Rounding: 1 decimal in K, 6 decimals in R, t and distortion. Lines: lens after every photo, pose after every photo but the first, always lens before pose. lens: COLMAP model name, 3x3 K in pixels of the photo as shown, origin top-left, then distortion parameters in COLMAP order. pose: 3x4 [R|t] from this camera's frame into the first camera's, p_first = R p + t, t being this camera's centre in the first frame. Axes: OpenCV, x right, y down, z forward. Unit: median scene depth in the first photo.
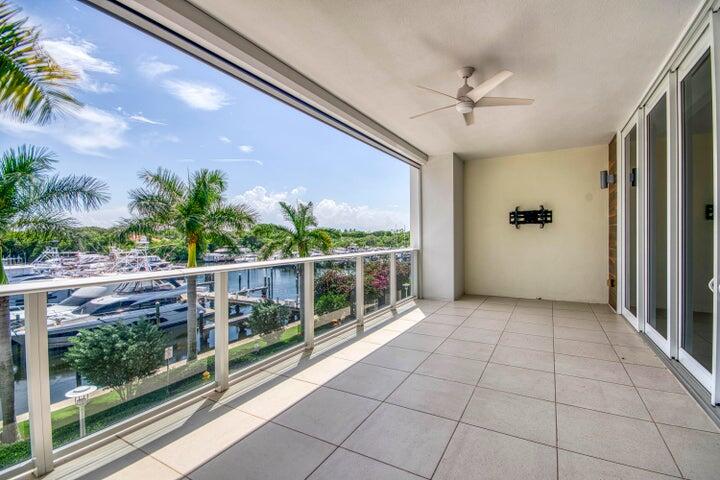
lens RADIAL K [[318.3, 0, 381.4], [0, 318.3, 238.3], [0, 0, 1]] dist [0.020547, -0.017346]
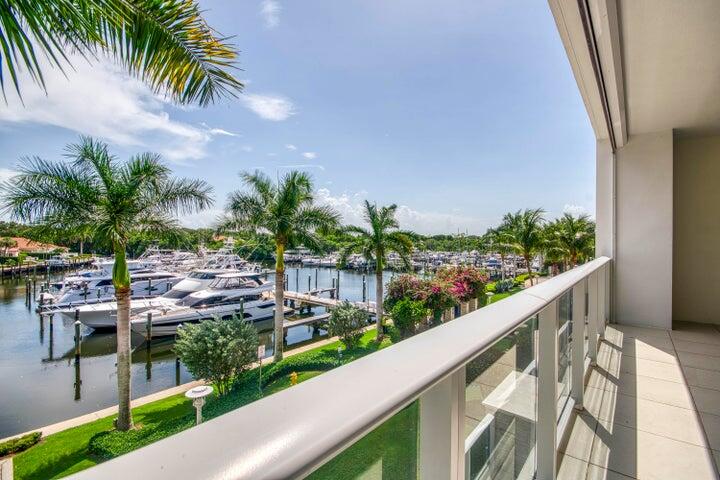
lens RADIAL K [[321.2, 0, 379.0], [0, 321.2, 240.7], [0, 0, 1]] dist [-0.002905, -0.000481]
pose [[0.983302, 0.016306, -0.181250, -0.076496], [-0.016926, 0.999855, -0.001873, 0.000898], [0.181193, 0.004910, 0.983435, 0.039235]]
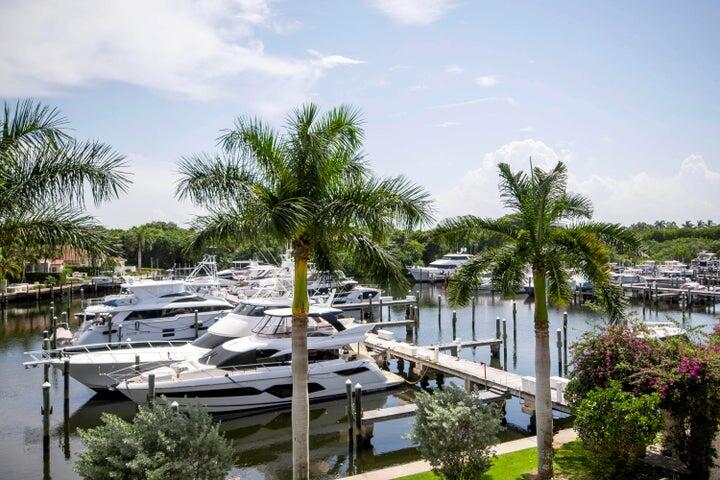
lens RADIAL K [[599.2, 0, 374.4], [0, 599.2, 237.6], [0, 0, 1]] dist [0.013432, 0.006875]
pose [[0.827080, -0.002469, -0.562079, 0.018245], [0.000950, 0.999995, -0.002995, -0.013536], [0.562084, 0.001943, 0.827078, 0.218064]]
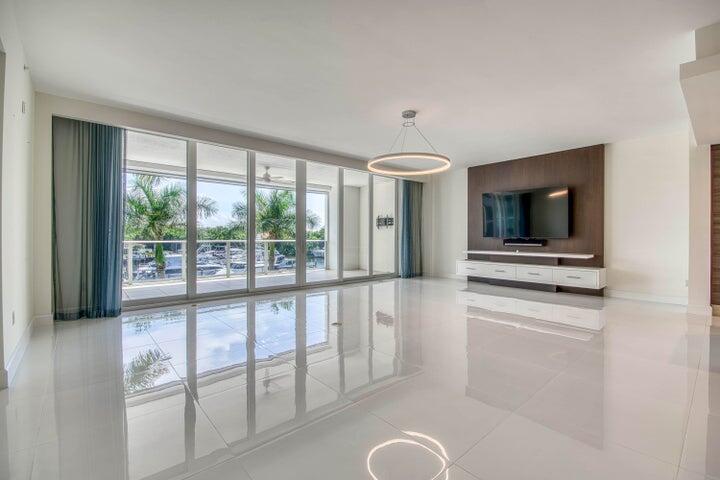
lens RADIAL K [[318.3, 0, 381.4], [0, 318.3, 238.3], [0, 0, 1]] dist [0.020547, -0.017346]
pose [[0.948344, 0.010063, -0.317084, 0.218648], [-0.009923, 0.999949, 0.002056, 0.003358], [0.317088, 0.001197, 0.948395, -0.126218]]
